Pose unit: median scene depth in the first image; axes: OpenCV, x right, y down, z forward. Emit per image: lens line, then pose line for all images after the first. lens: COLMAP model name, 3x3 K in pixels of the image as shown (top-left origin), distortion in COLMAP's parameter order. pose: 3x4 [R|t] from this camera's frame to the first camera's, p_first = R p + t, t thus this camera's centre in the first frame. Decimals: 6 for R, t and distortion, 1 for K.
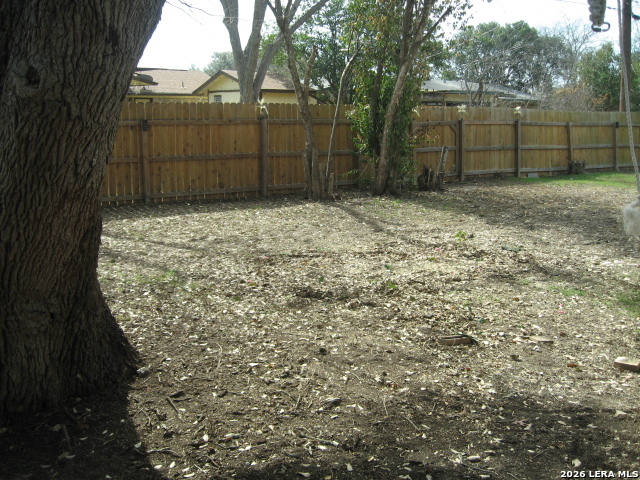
lens RADIAL K [[705.1, 0, 315.5], [0, 705.1, 238.9], [0, 0, 1]] dist [-0.121678, 0.103121]
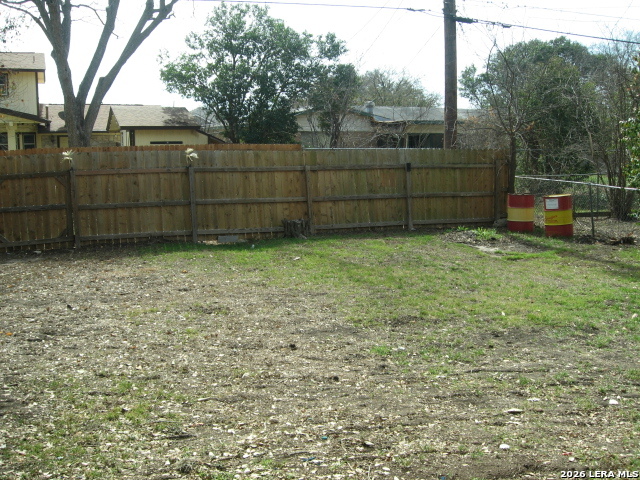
lens RADIAL K [[705.1, 0, 315.5], [0, 705.1, 238.9], [0, 0, 1]] dist [-0.121678, 0.103121]
pose [[0.967751, 0.023362, -0.250821, 0.848614], [-0.033655, 0.998755, -0.036829, -0.094777], [0.249648, 0.044083, 0.967333, 0.422734]]
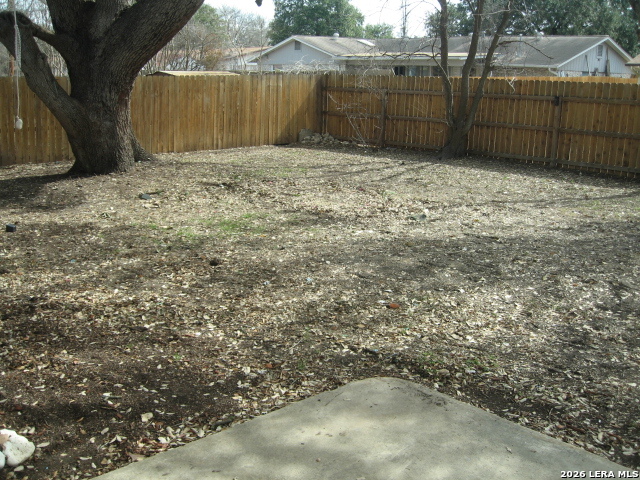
lens RADIAL K [[705.1, 0, 315.5], [0, 705.1, 238.9], [0, 0, 1]] dist [-0.121678, 0.103121]
pose [[0.145759, 0.227623, -0.962778, 0.804954], [-0.187716, 0.961856, 0.198986, -0.085975], [0.971348, 0.151724, 0.182928, 0.384549]]
